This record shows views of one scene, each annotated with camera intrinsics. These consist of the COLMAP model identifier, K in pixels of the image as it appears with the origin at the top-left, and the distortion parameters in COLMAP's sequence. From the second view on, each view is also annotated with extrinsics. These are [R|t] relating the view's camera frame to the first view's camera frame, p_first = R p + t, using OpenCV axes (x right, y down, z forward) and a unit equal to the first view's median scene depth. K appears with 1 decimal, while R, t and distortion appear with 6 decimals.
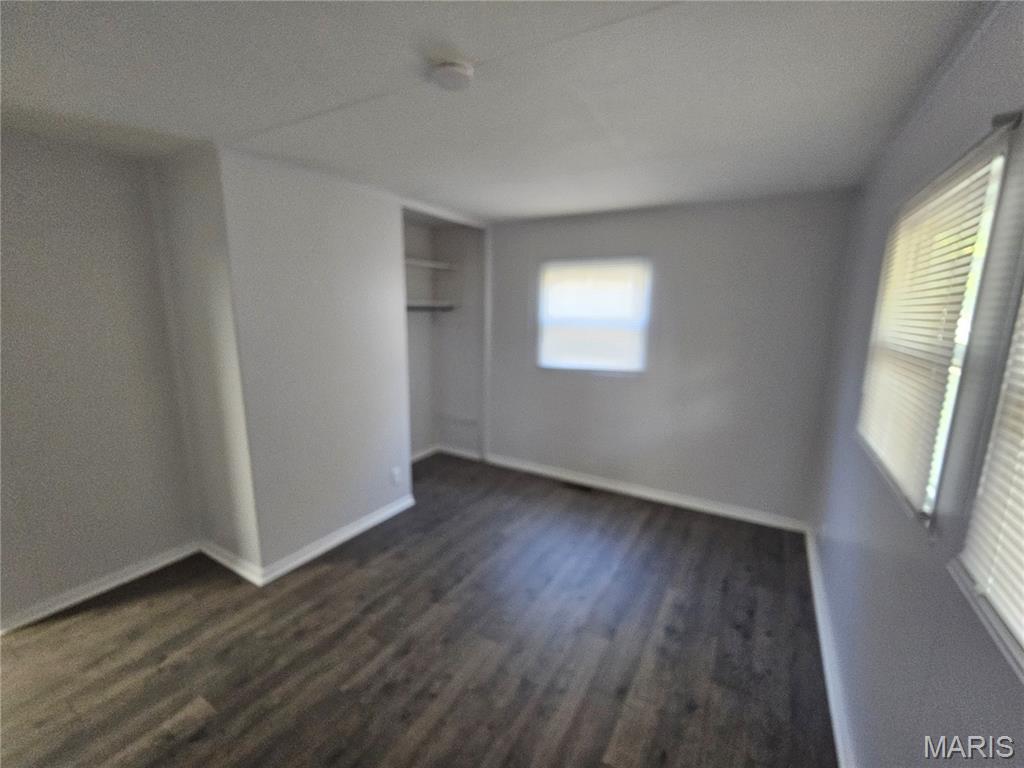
lens RADIAL K [[422.2, 0, 517.1], [0, 422.2, 389.1], [0, 0, 1]] dist [-0.000577, -0.000059]
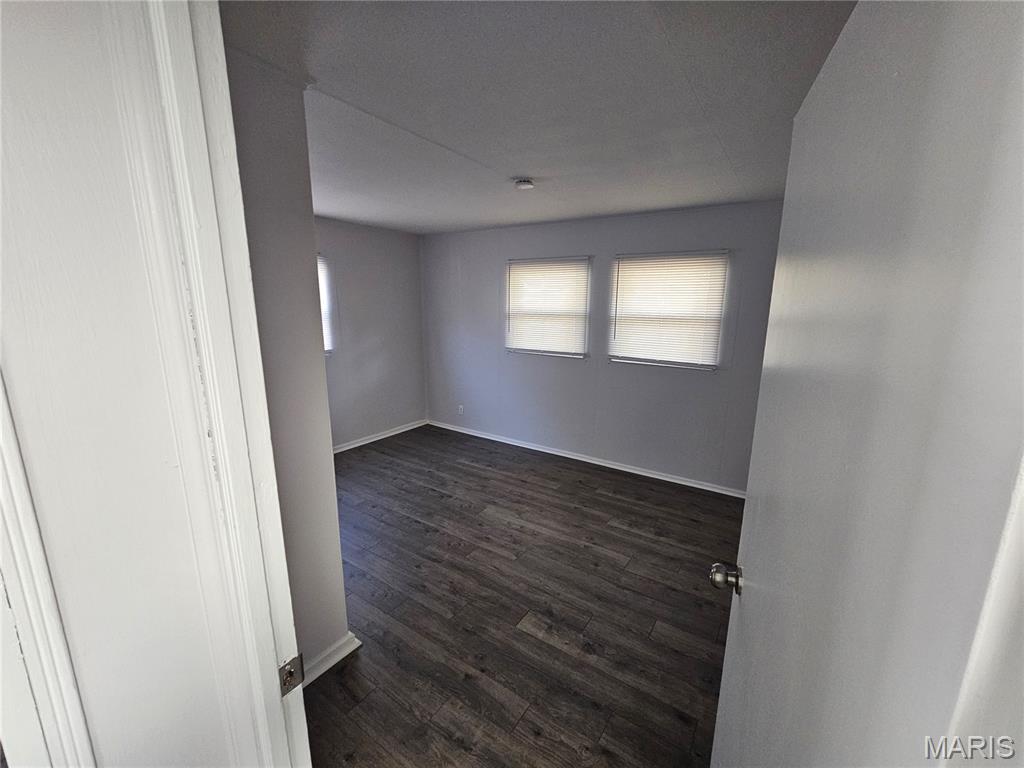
lens RADIAL K [[422.2, 0, 517.1], [0, 422.2, 389.1], [0, 0, 1]] dist [-0.000577, -0.000059]
pose [[0.071414, -0.210553, 0.974970, -1.454722], [0.174296, 0.965061, 0.195647, -0.117434], [-0.982100, 0.155962, 0.105617, 0.636144]]
